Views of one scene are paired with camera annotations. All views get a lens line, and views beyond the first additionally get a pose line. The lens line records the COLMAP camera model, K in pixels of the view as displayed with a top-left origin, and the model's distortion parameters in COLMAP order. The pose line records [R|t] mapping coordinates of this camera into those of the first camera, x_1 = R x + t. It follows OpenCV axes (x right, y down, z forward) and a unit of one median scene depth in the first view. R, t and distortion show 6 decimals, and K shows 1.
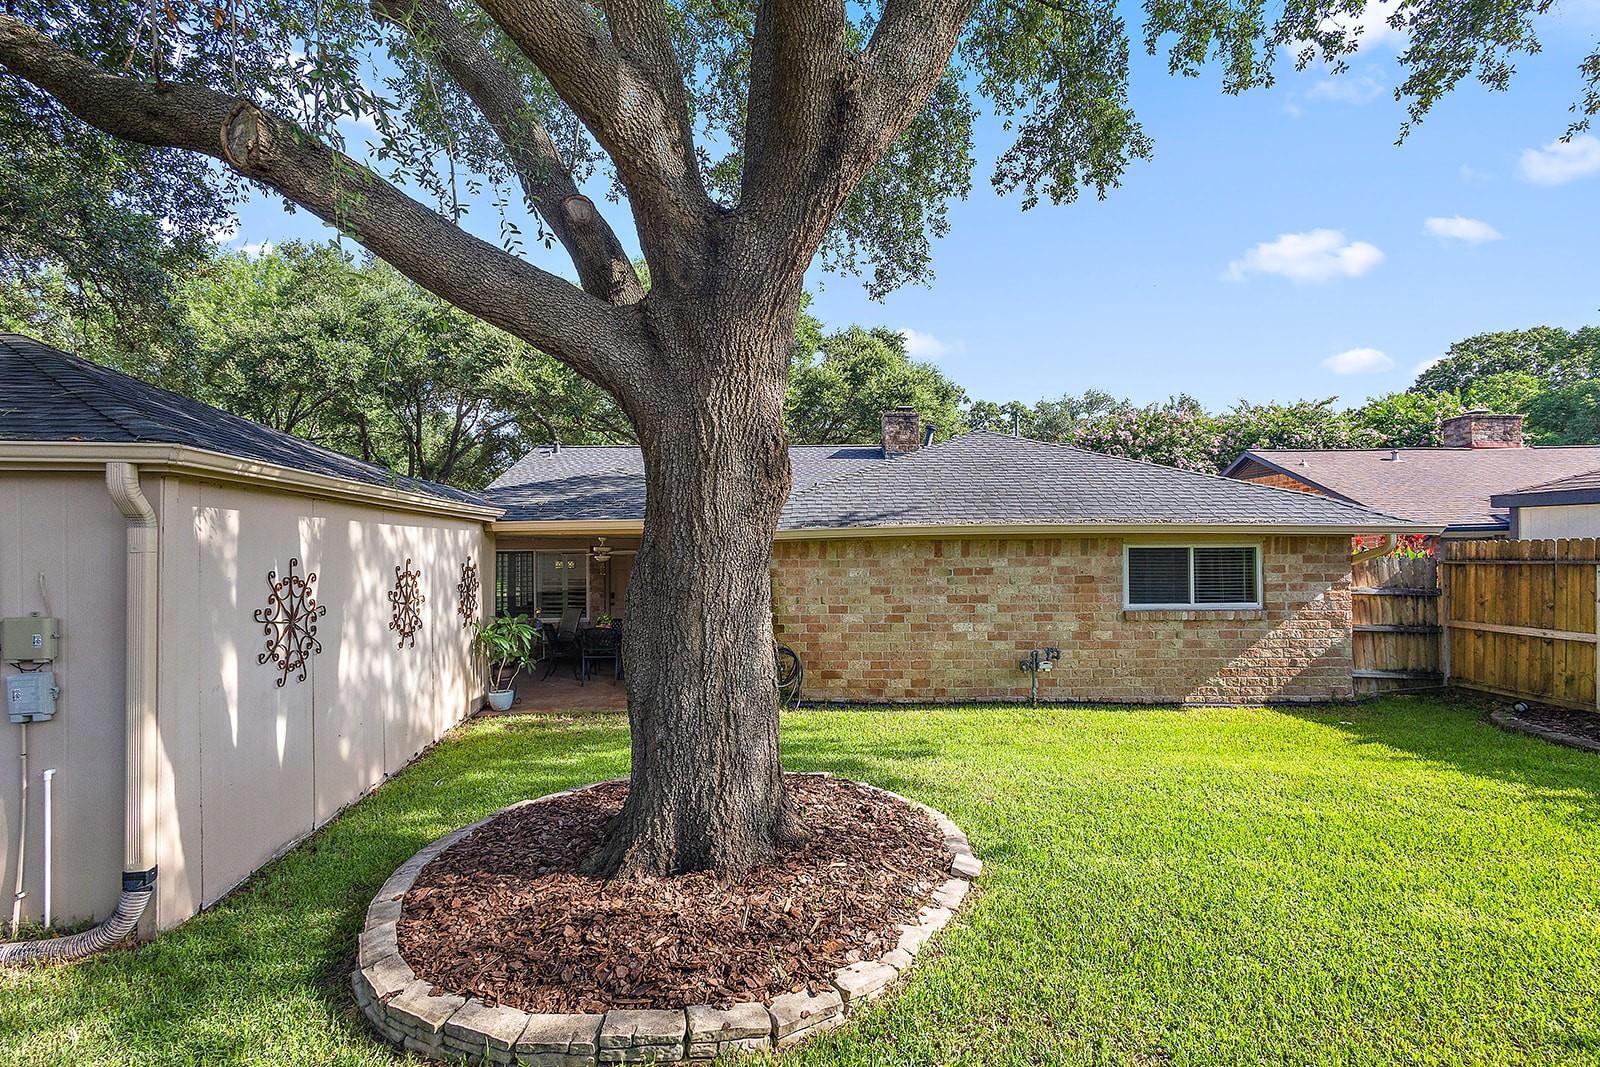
lens RADIAL K [[733.2, 0, 747.4], [0, 733.2, 554.3], [0, 0, 1]] dist [0.011934, 0.000085]
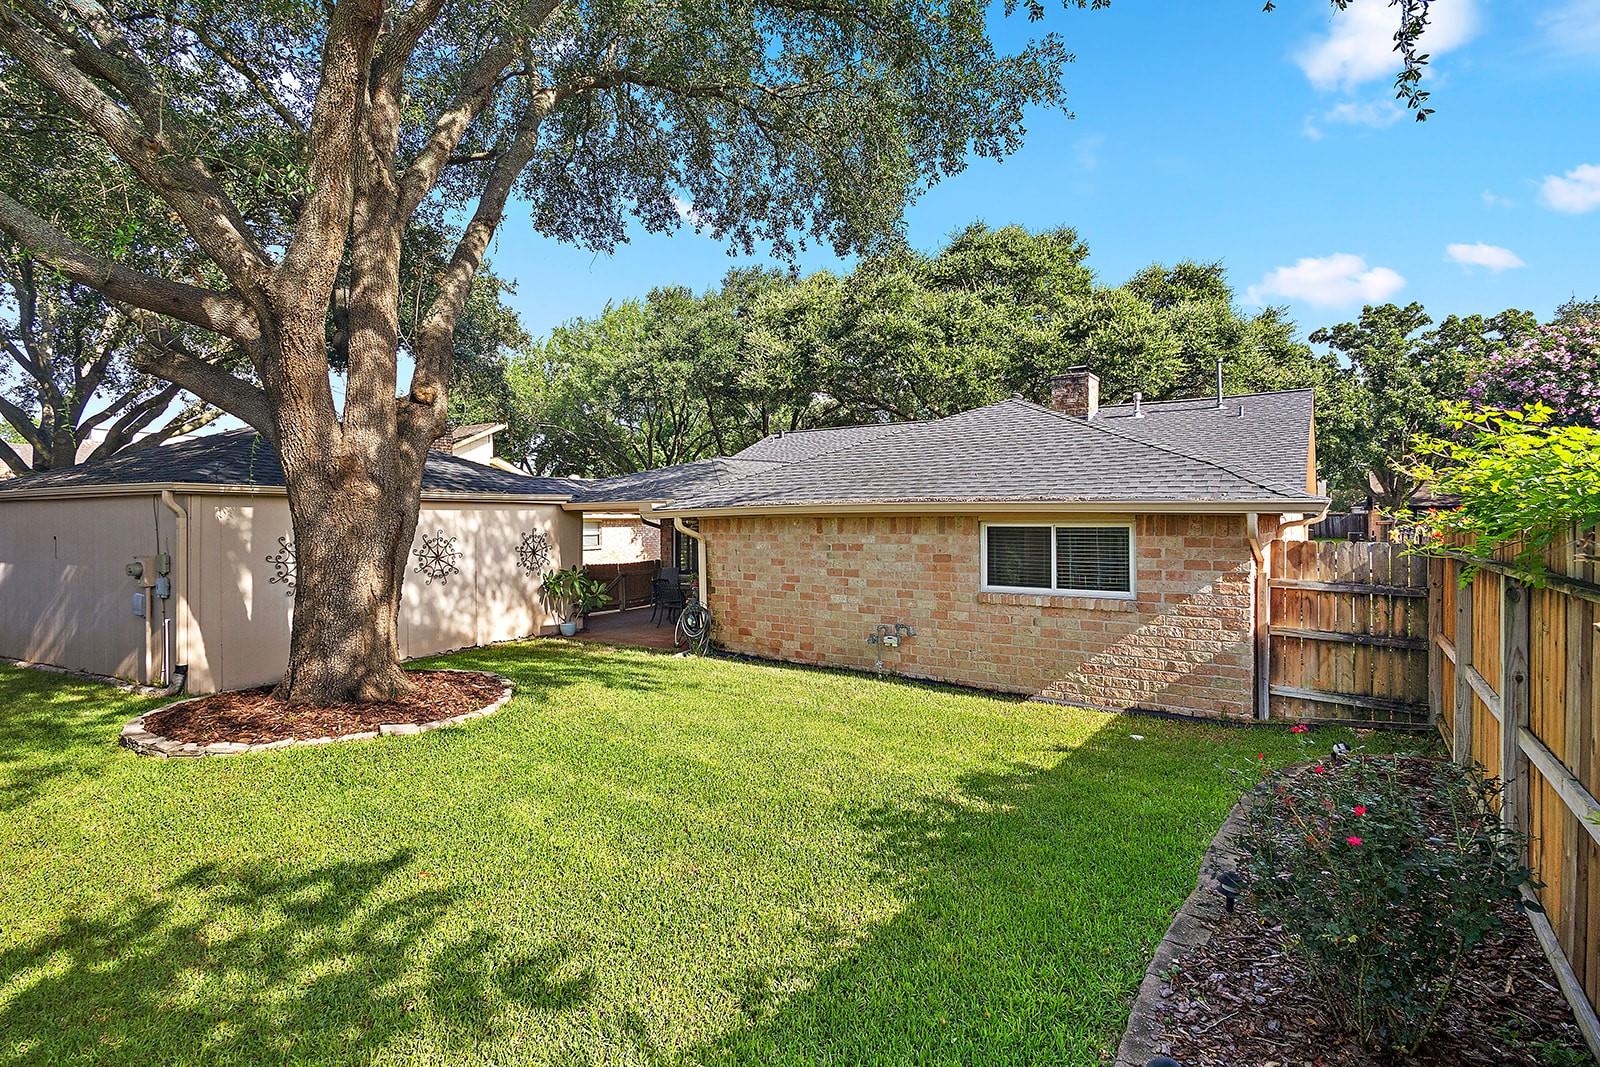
lens RADIAL K [[746.0, 0, 802.0], [0, 746.0, 530.4], [0, 0, 1]] dist [0.002263, -0.000208]
pose [[0.821340, 0.013099, -0.570288, 0.873656], [-0.006506, 0.999886, 0.013595, -0.015320], [0.570401, -0.007456, 0.821332, 0.070656]]
